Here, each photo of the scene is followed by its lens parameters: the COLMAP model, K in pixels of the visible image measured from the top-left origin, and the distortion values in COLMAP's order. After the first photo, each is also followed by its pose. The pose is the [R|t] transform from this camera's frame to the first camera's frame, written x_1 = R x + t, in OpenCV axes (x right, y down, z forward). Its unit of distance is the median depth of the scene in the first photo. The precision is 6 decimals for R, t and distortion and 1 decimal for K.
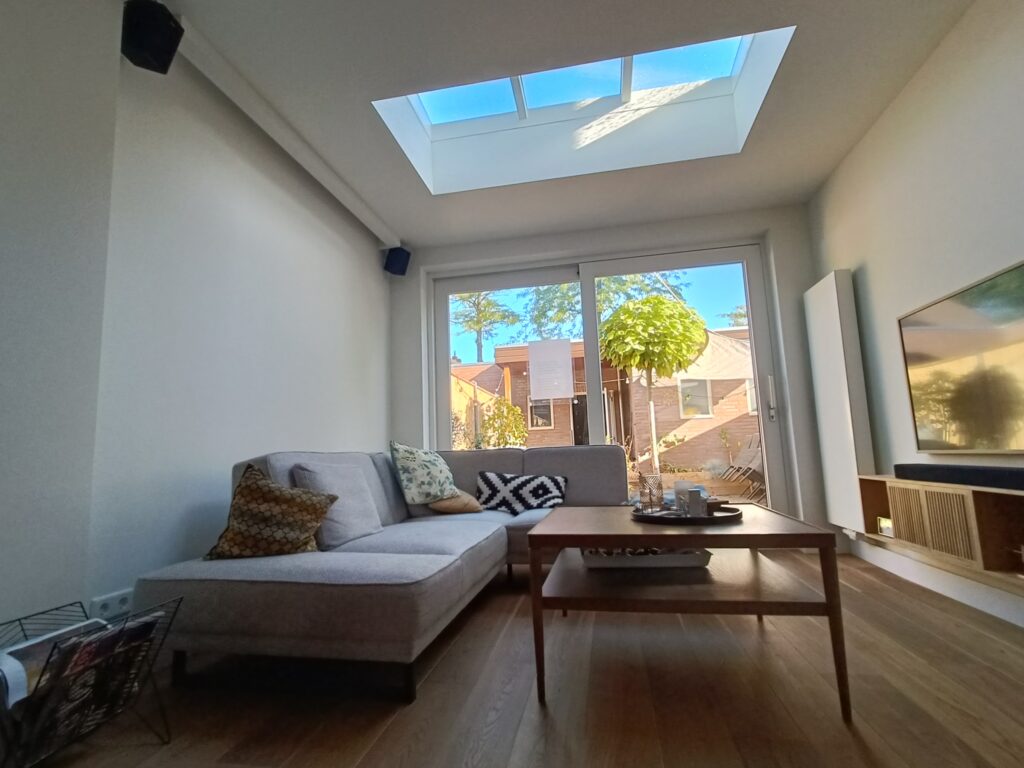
lens RADIAL K [[515.2, 0, 510.0], [0, 515.2, 385.5], [0, 0, 1]] dist [-0.005598, -0.000126]
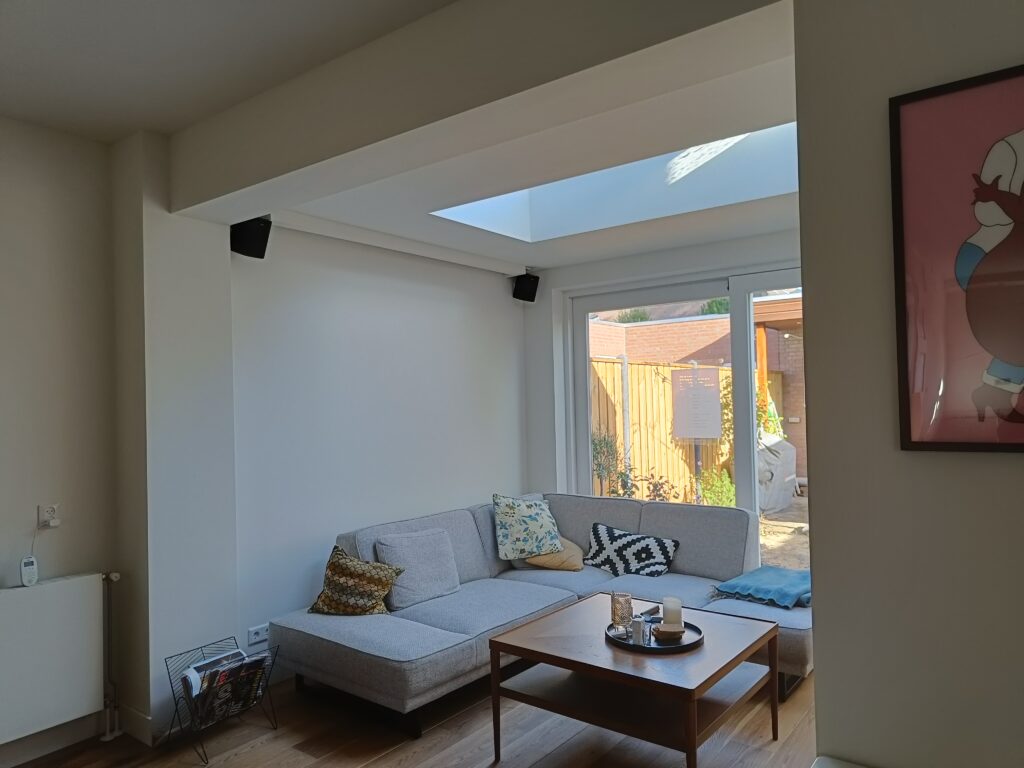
lens RADIAL K [[724.6, 0, 511.6], [0, 724.6, 384.6], [0, 0, 1]] dist [0.002715, 0.006001]
pose [[0.889228, 0.015693, -0.457195, 0.484244], [0.044280, 0.991766, 0.120167, -0.298604], [0.455316, -0.127100, 0.881211, -0.264566]]
